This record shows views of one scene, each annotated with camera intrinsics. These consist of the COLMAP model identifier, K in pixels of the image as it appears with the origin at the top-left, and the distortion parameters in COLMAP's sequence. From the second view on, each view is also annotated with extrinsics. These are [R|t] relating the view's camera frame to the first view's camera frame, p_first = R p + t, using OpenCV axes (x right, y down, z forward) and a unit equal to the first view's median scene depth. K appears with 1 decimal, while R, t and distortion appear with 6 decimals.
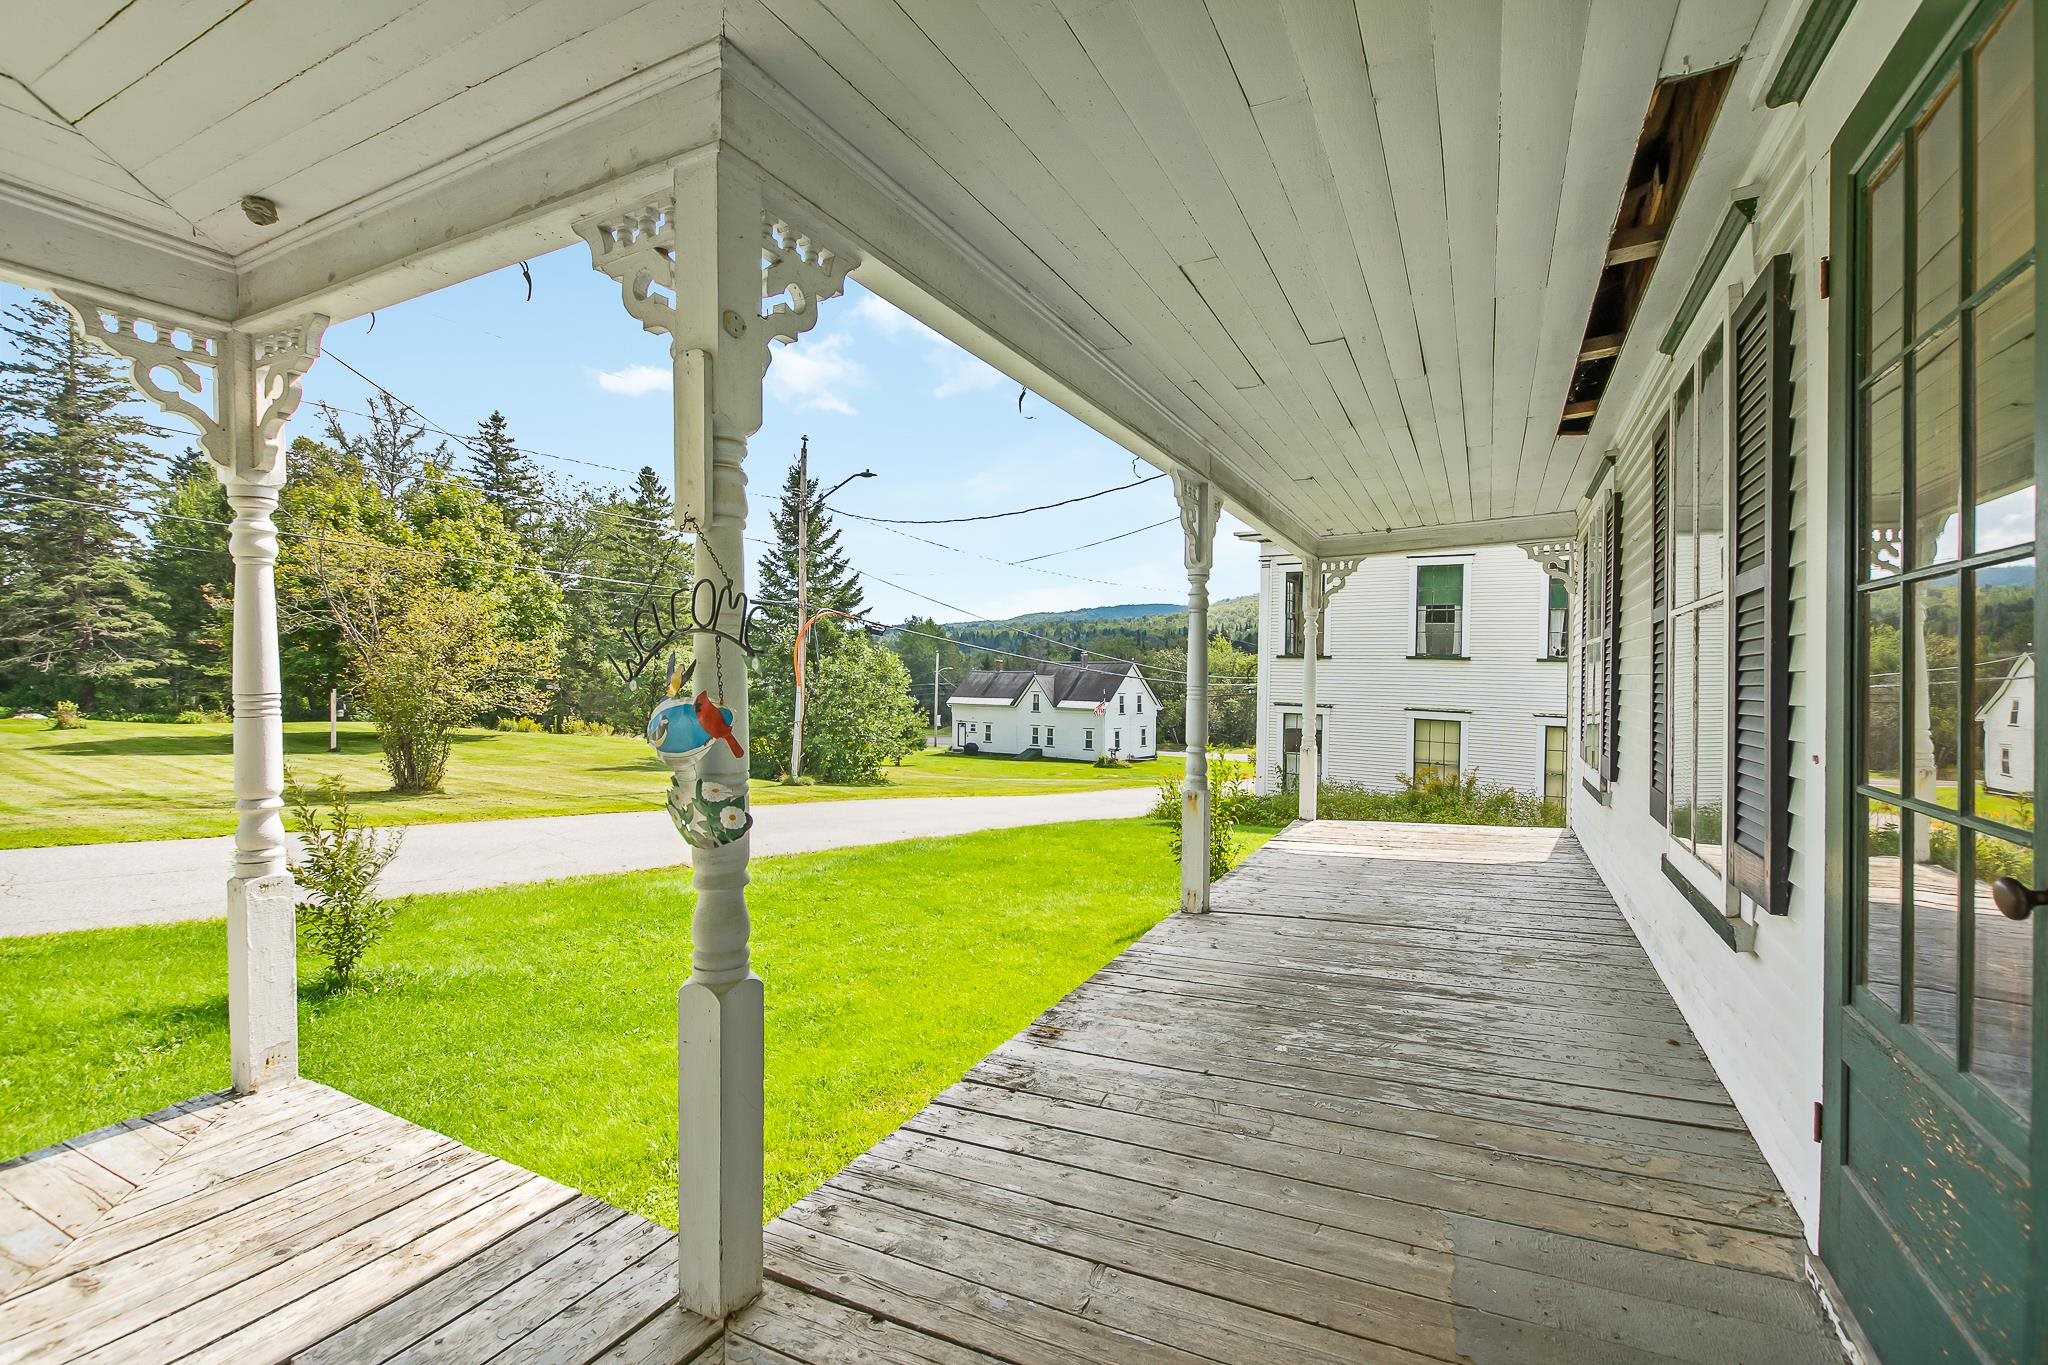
lens RADIAL K [[905.7, 0, 1034.3], [0, 905.7, 699.0], [0, 0, 1]] dist [0.005842, -0.004111]
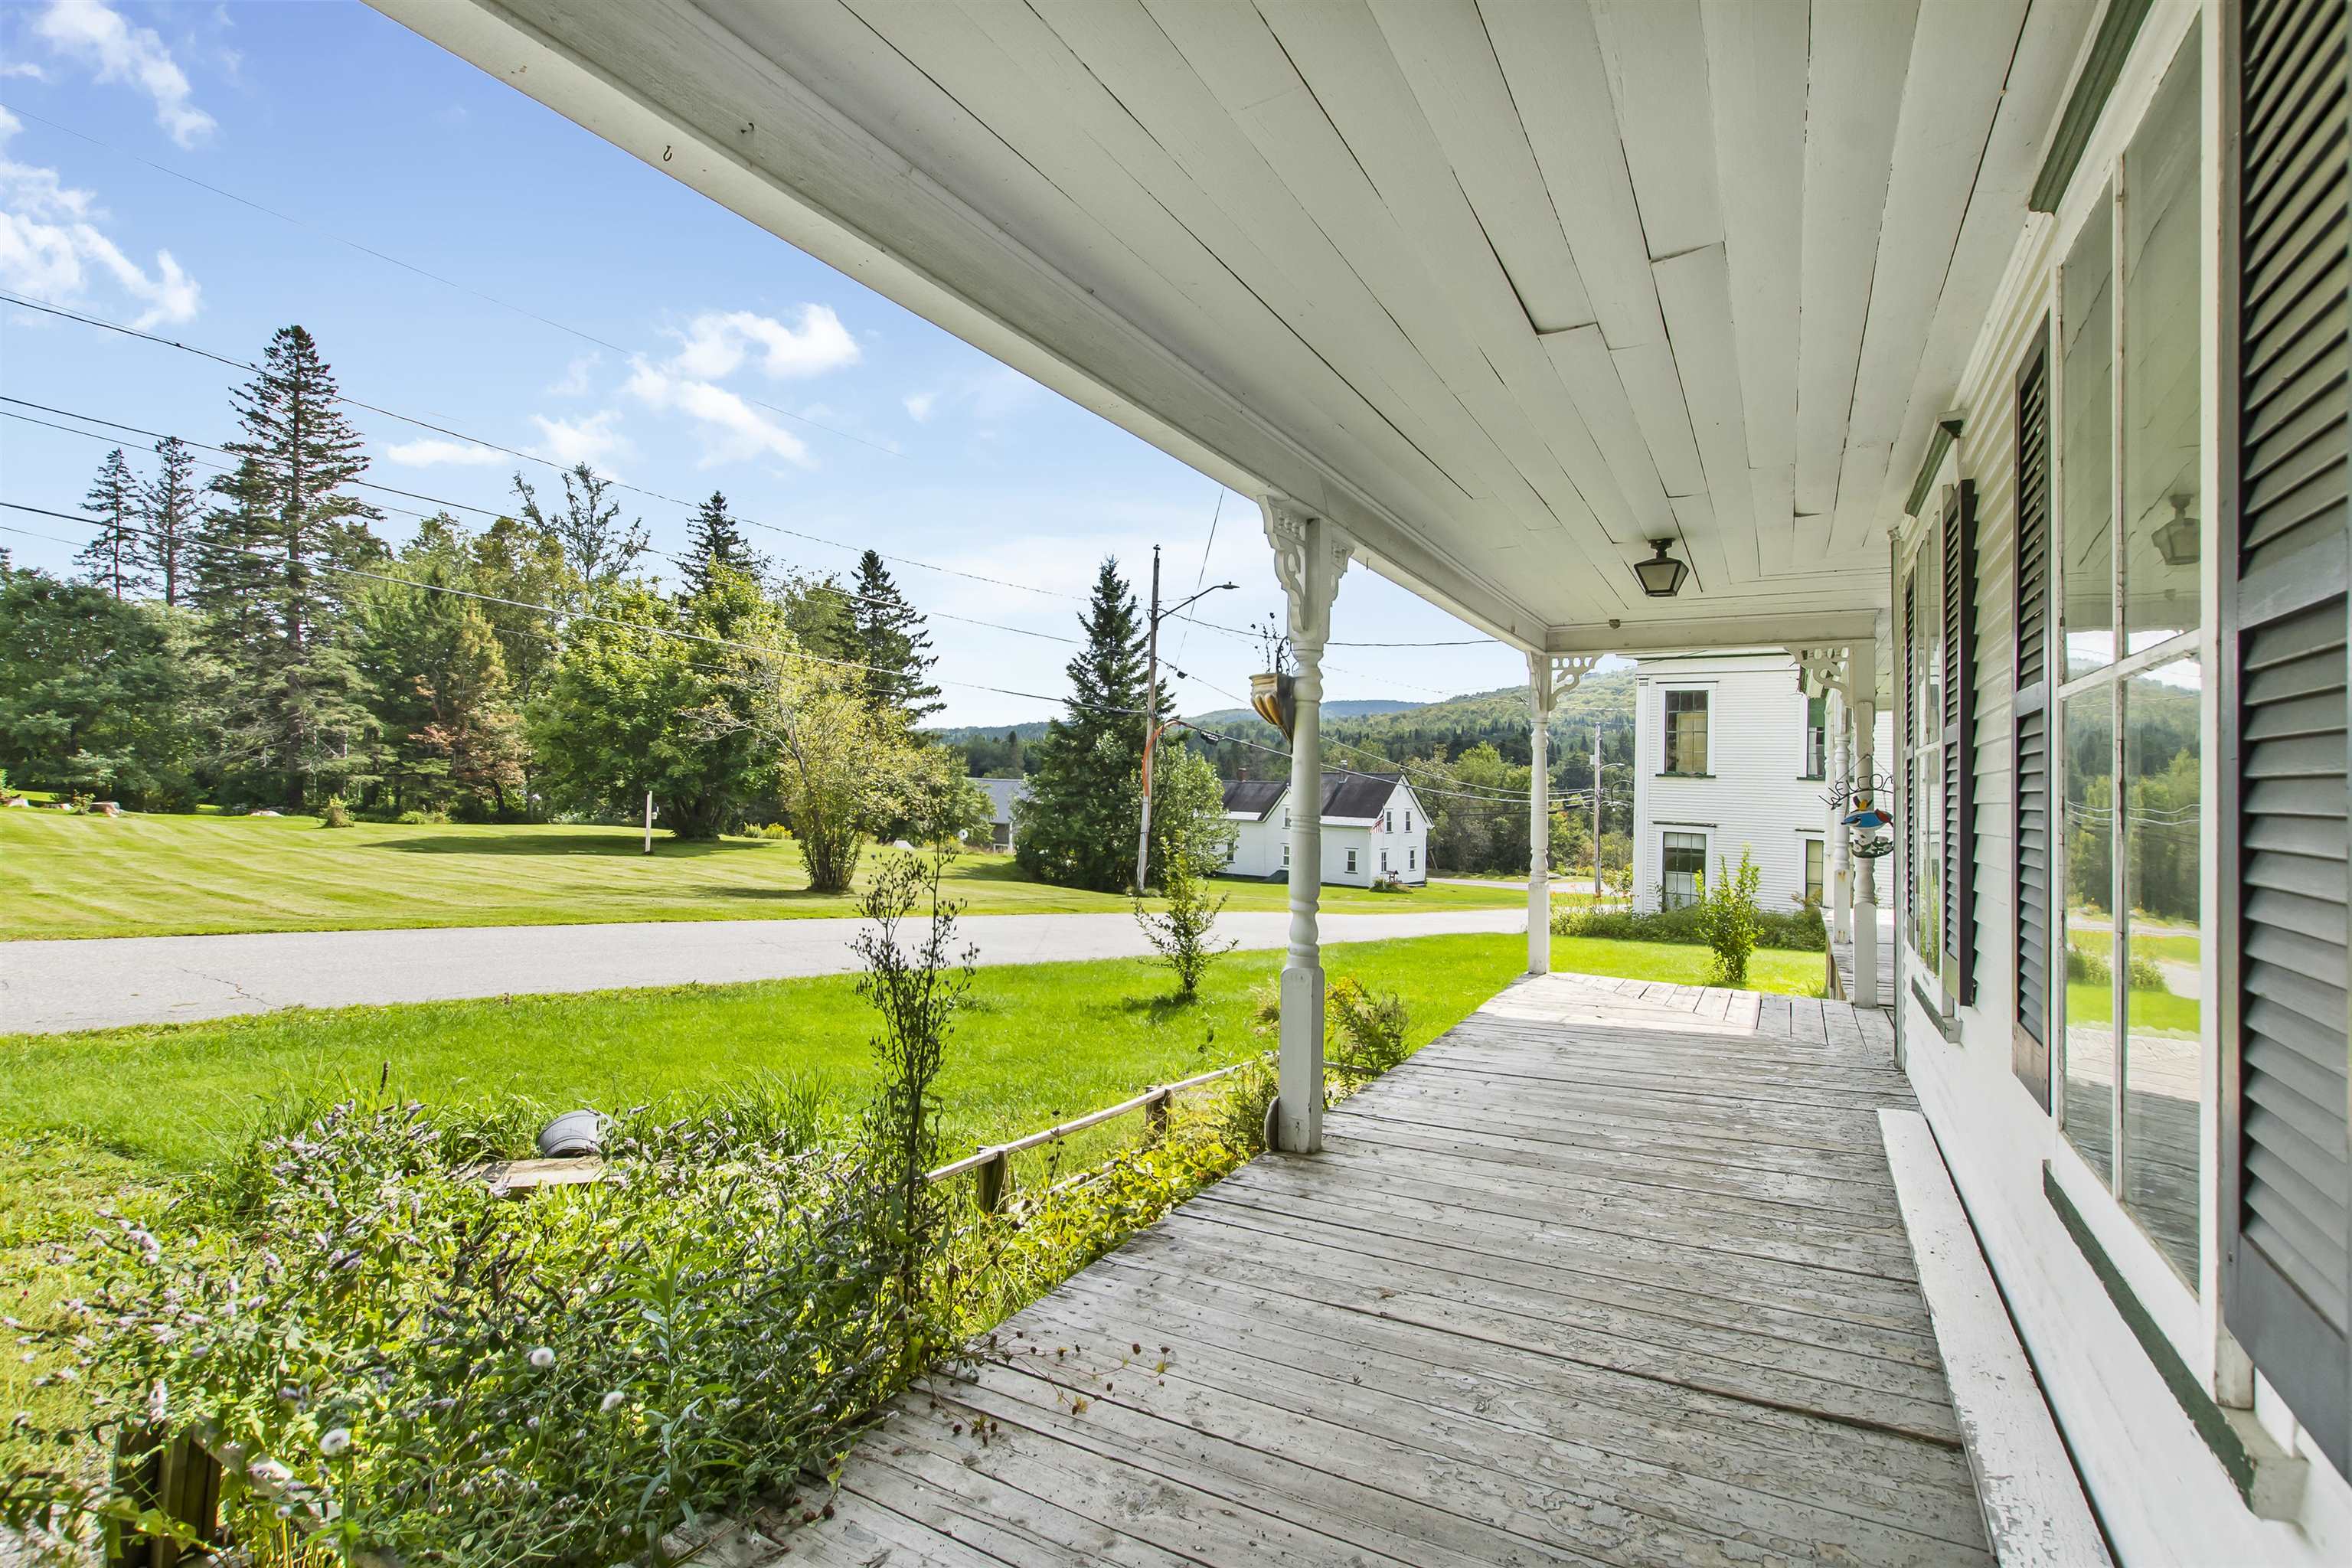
lens RADIAL K [[1098.0, 0, 1170.1], [0, 1098.0, 774.7], [0, 0, 1]] dist [-0.000988, -0.000320]
pose [[0.998479, 0.015668, -0.052856, -0.075512], [-0.017507, 0.999250, -0.034526, 0.001396], [0.052276, 0.035399, 0.998005, -0.086184]]
